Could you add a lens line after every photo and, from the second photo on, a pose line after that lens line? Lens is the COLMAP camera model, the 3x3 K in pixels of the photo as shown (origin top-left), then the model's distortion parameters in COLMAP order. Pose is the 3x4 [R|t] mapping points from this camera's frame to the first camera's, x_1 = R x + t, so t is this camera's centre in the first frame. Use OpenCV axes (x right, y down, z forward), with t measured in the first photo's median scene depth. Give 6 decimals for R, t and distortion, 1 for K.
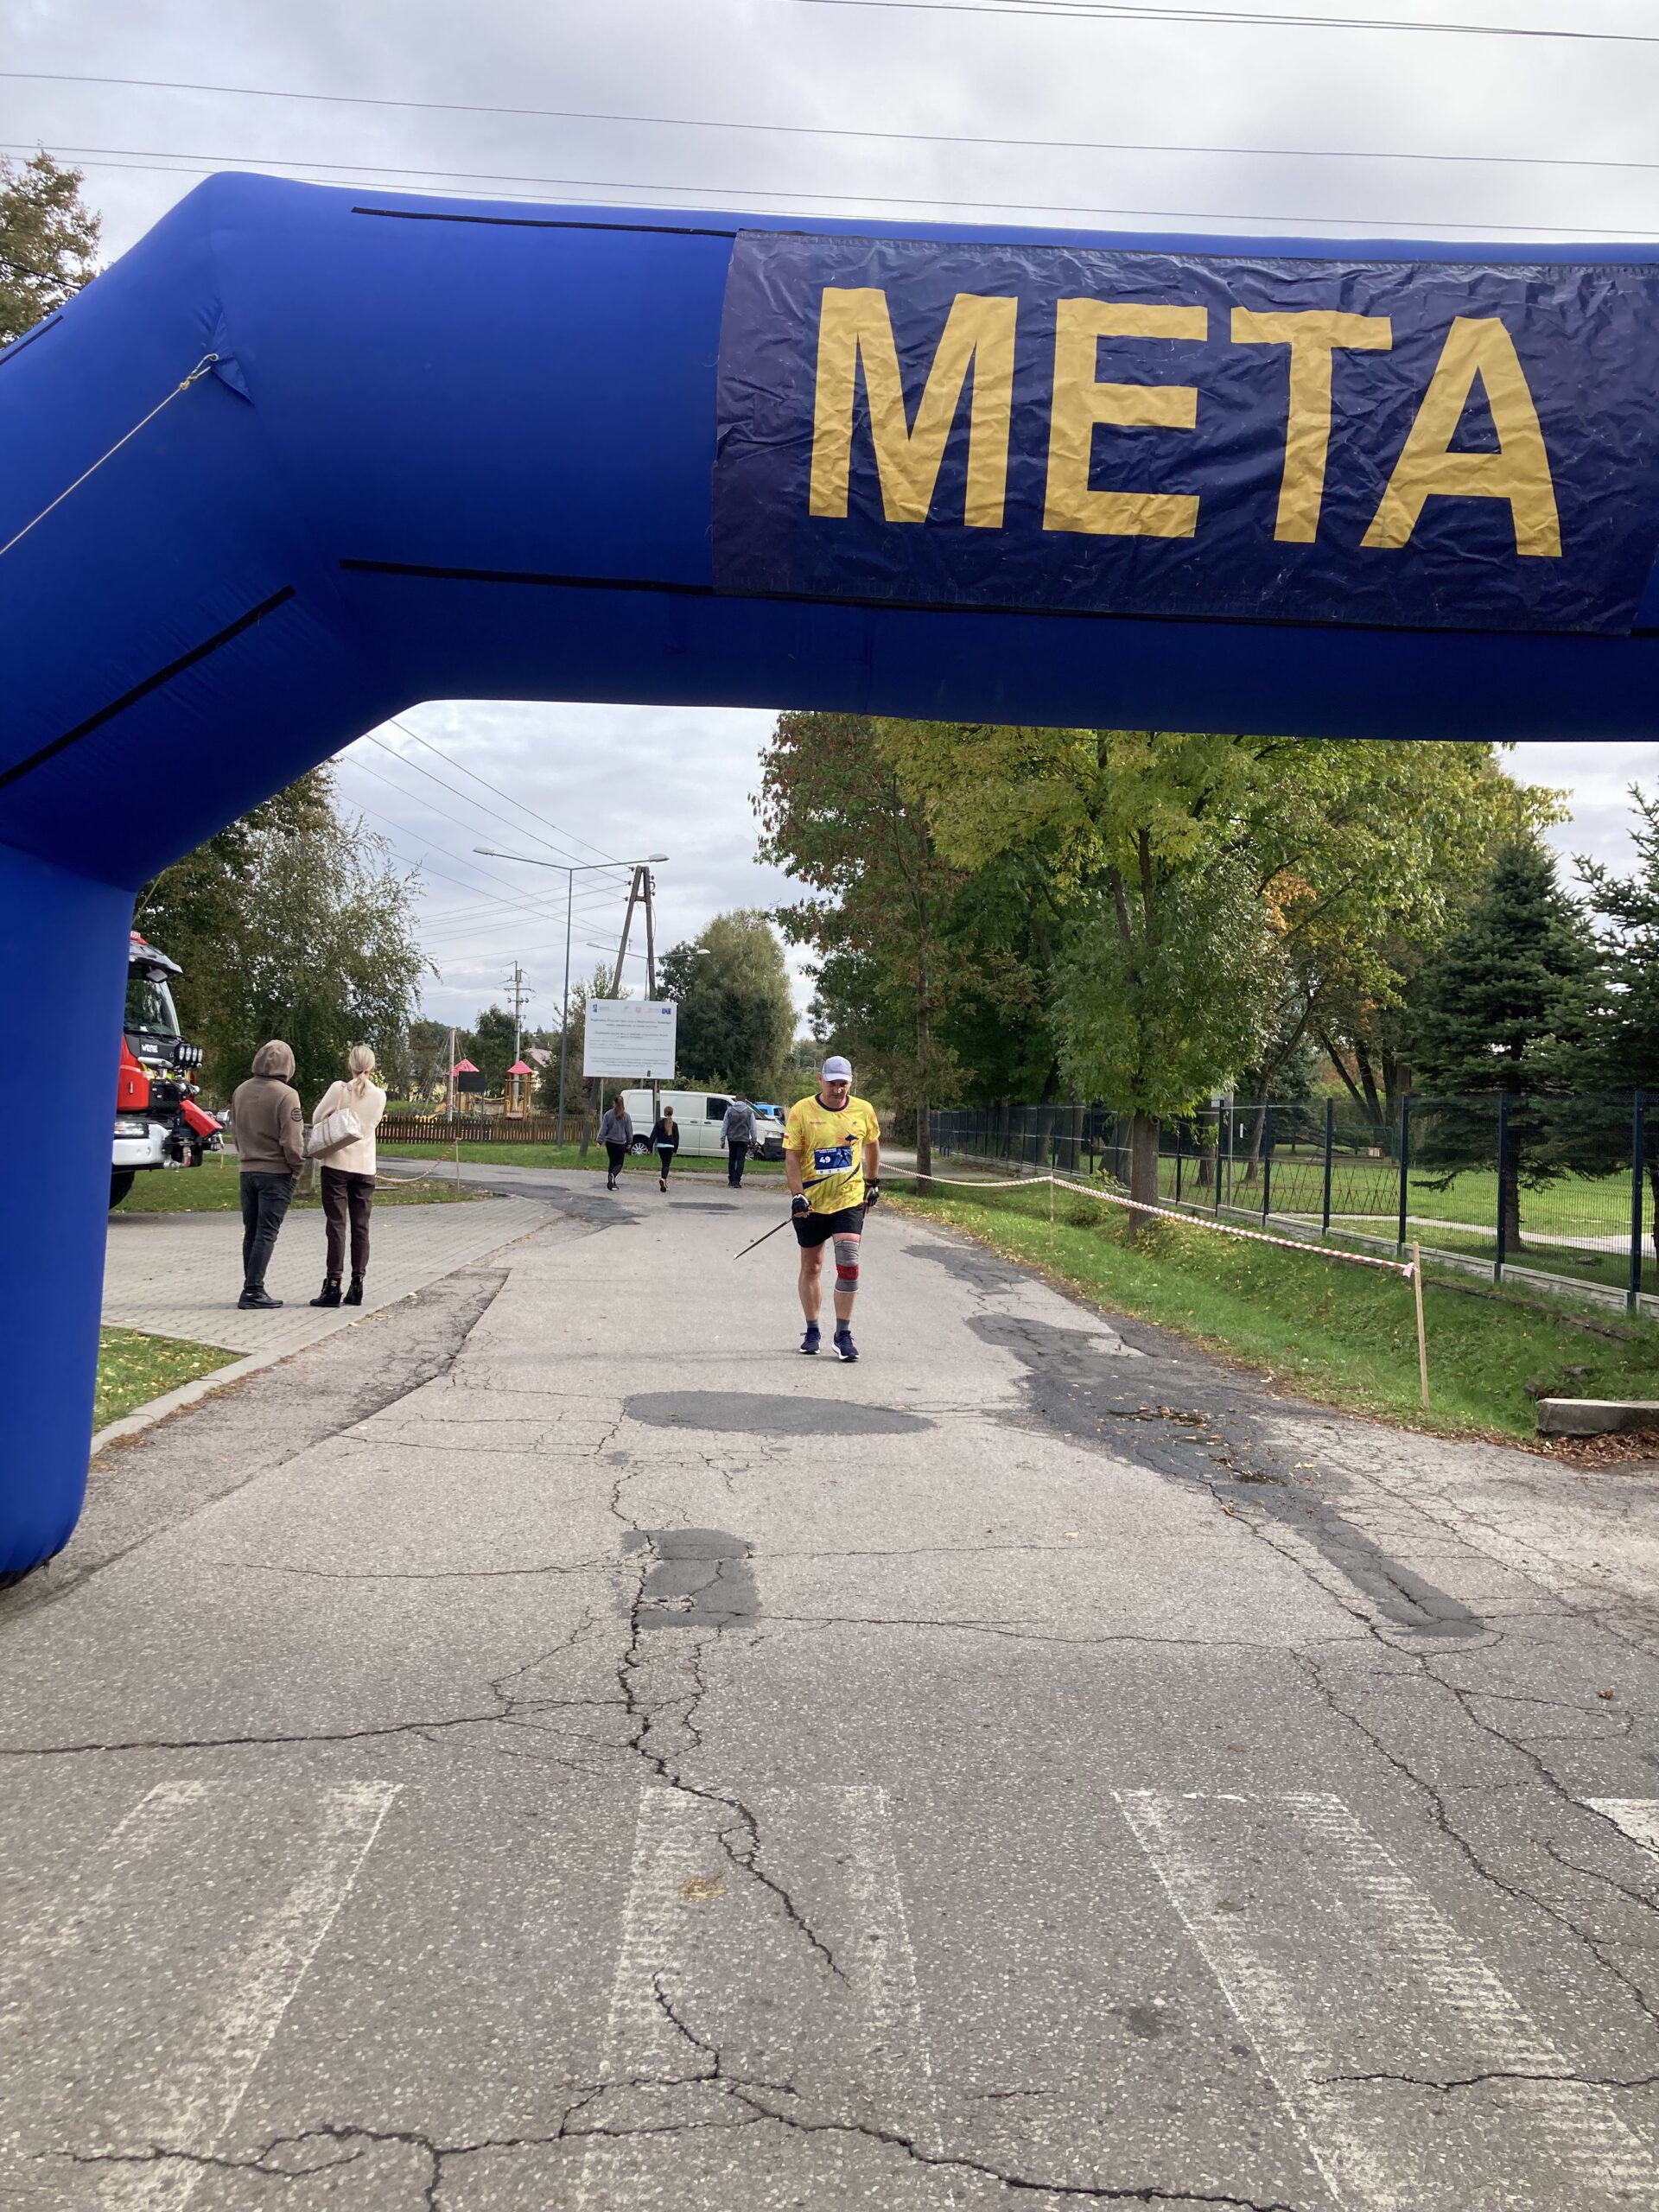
lens RADIAL K [[1795.6, 0, 819.0], [0, 1795.6, 1059.0], [0, 0, 1]] dist [0.003511, 0.018644]
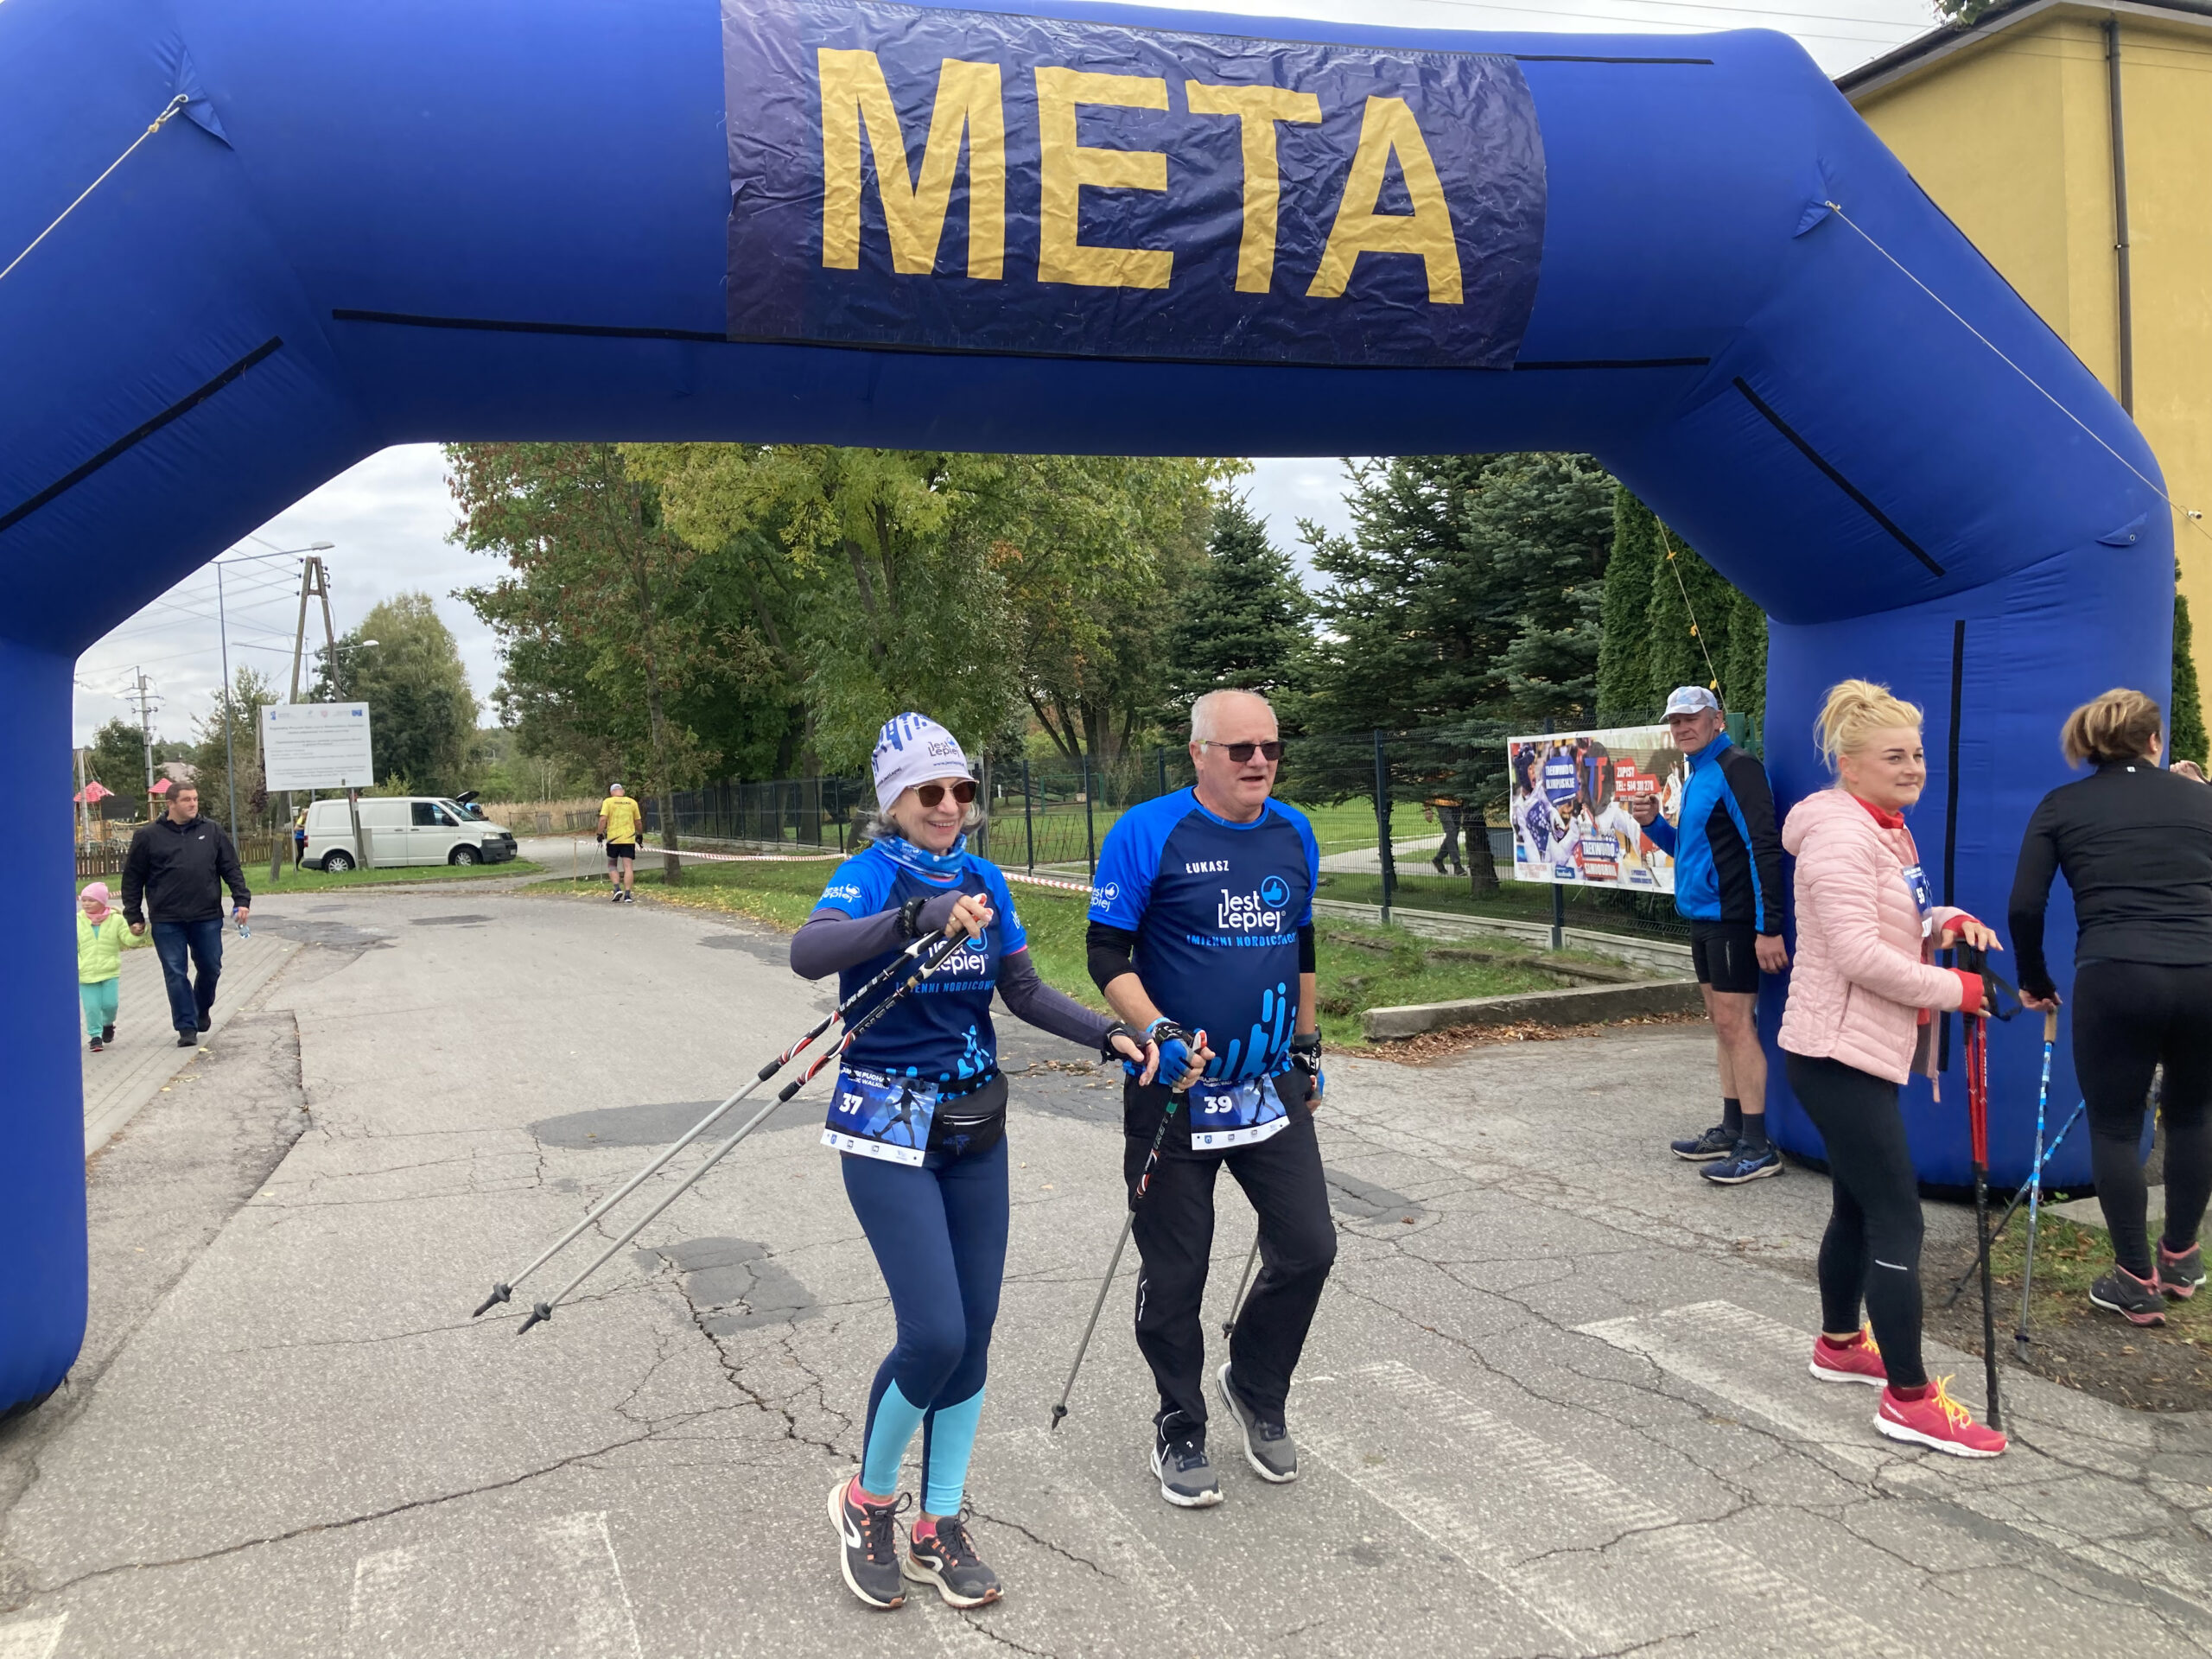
lens RADIAL K [[1806.1, 0, 1080.0], [0, 1806.1, 802.8], [0, 0, 1]] dist [-0.003232, 0.032823]
pose [[0.950893, -0.089223, 0.296381, -0.207117], [0.076843, 0.995624, 0.053185, -0.035704], [-0.299829, -0.027799, 0.953588, -0.063973]]
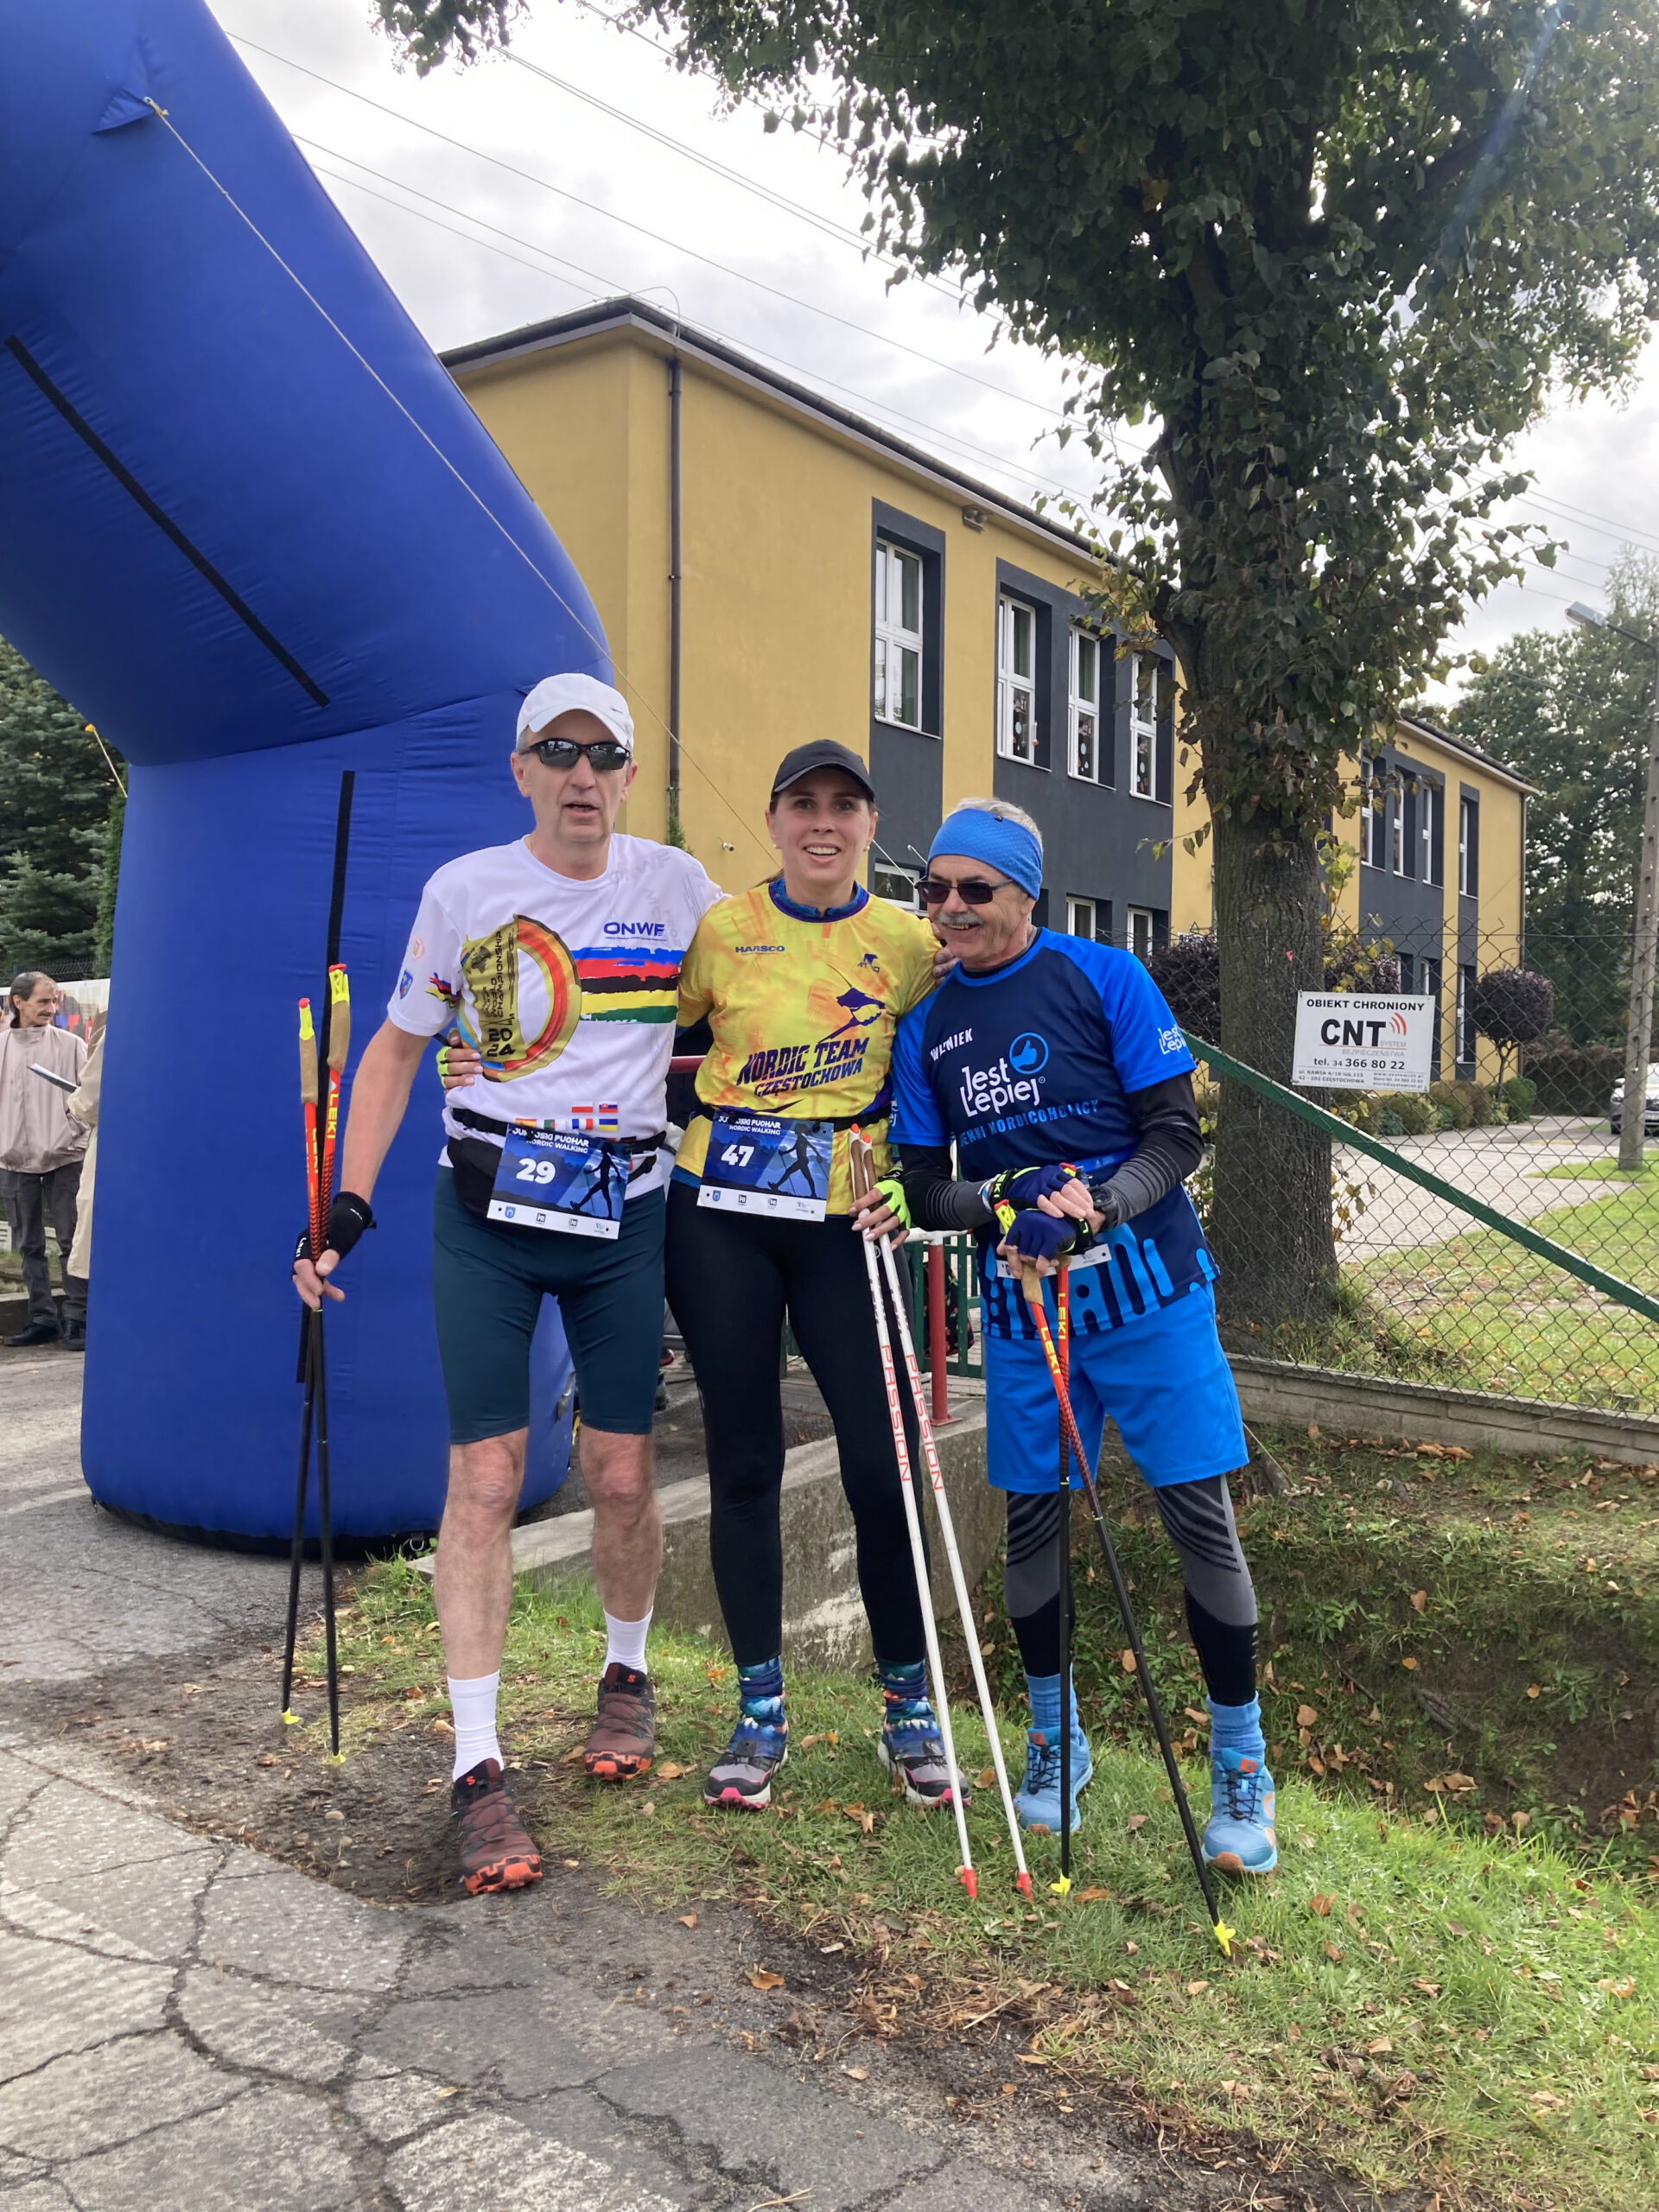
lens RADIAL K [[1821.2, 0, 829.5], [0, 1821.2, 1106.0], [0, 0, 1]] dist [-0.001430, 0.002098]
pose [[0.623938, -0.054408, 0.779577, 0.195887], [0.003005, 0.997733, 0.067228, 0.067244], [-0.781468, -0.039603, 0.622687, 0.185864]]
